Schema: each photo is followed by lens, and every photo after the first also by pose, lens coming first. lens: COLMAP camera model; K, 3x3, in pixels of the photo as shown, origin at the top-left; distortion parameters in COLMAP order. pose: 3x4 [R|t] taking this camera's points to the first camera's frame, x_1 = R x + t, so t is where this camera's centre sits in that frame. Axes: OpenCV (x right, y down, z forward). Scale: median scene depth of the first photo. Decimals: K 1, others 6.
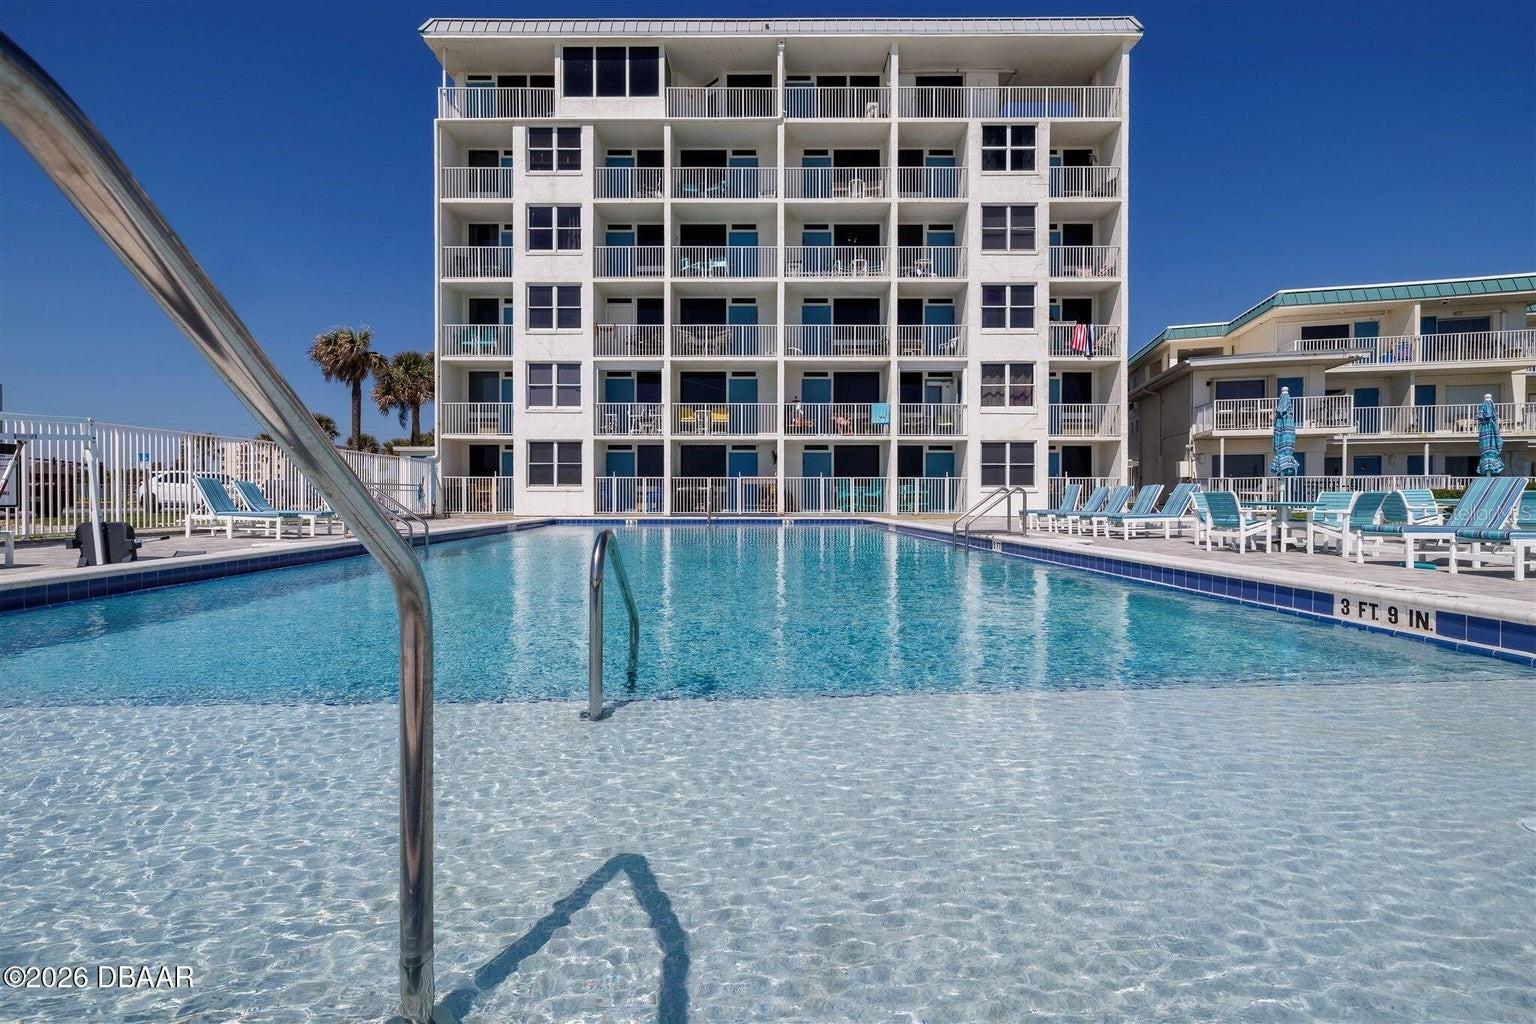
lens RADIAL K [[654.3, 0, 780.9], [0, 654.3, 496.7], [0, 0, 1]] dist [0.001618, 0.001242]
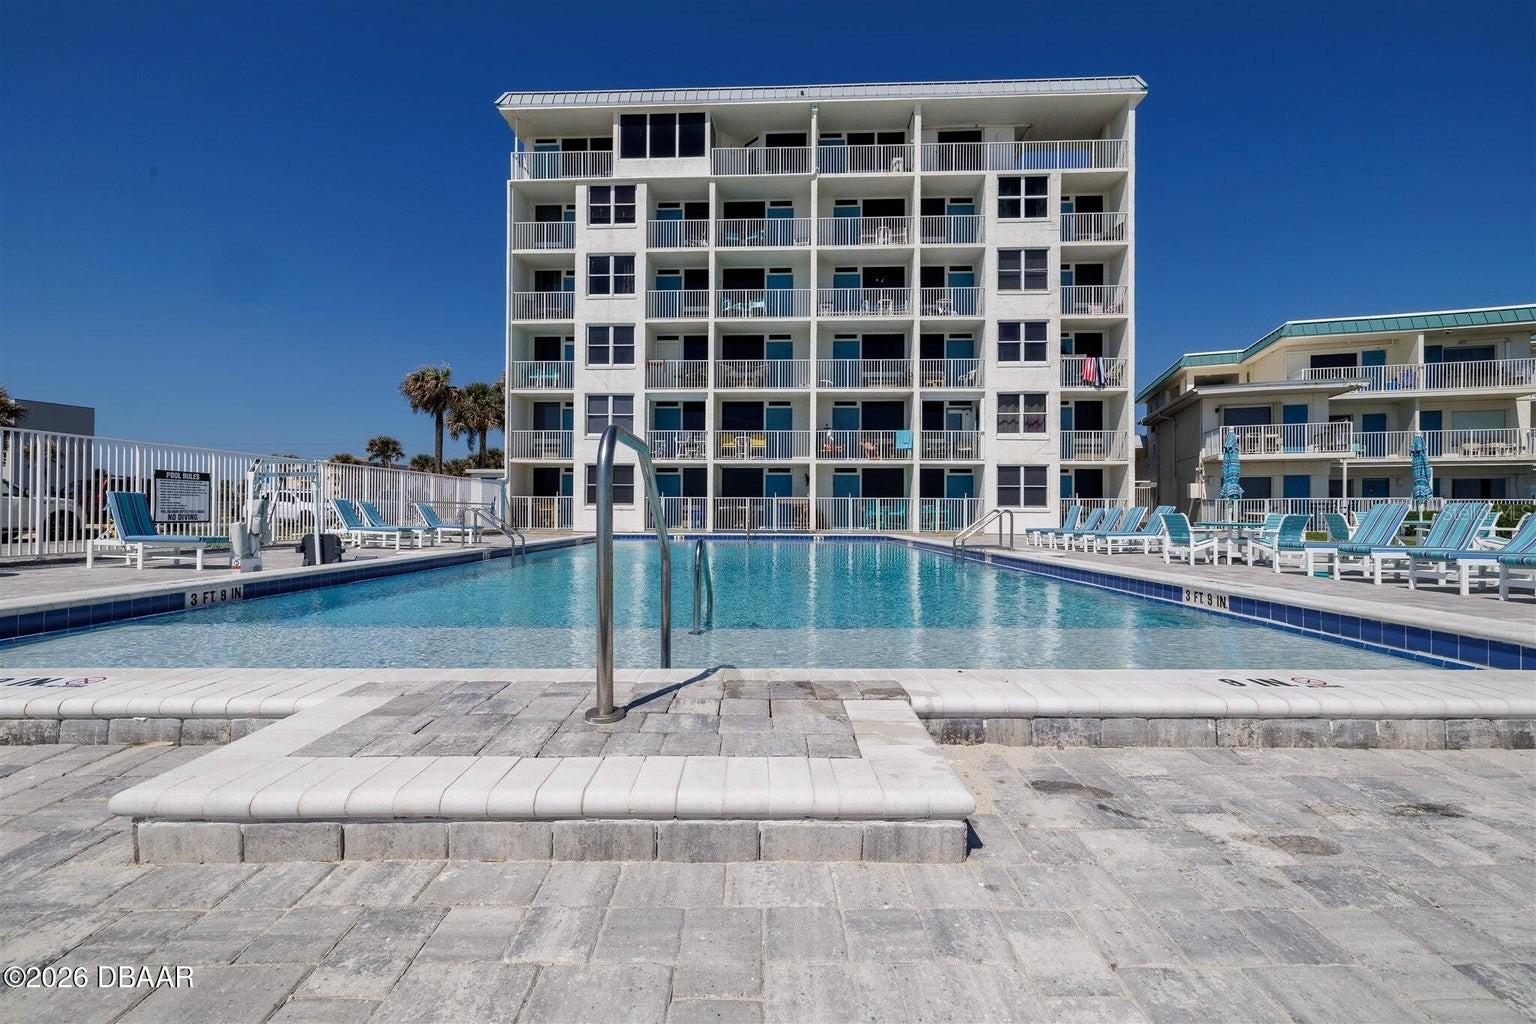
lens RADIAL K [[654.3, 0, 789.8], [0, 654.3, 505.8], [0, 0, 1]] dist [0.001618, 0.001242]
pose [[0.999158, 0.003458, -0.040887, 0.005934], [-0.003977, 0.999913, -0.012603, -0.002132], [0.040840, 0.012755, 0.999084, -0.100484]]
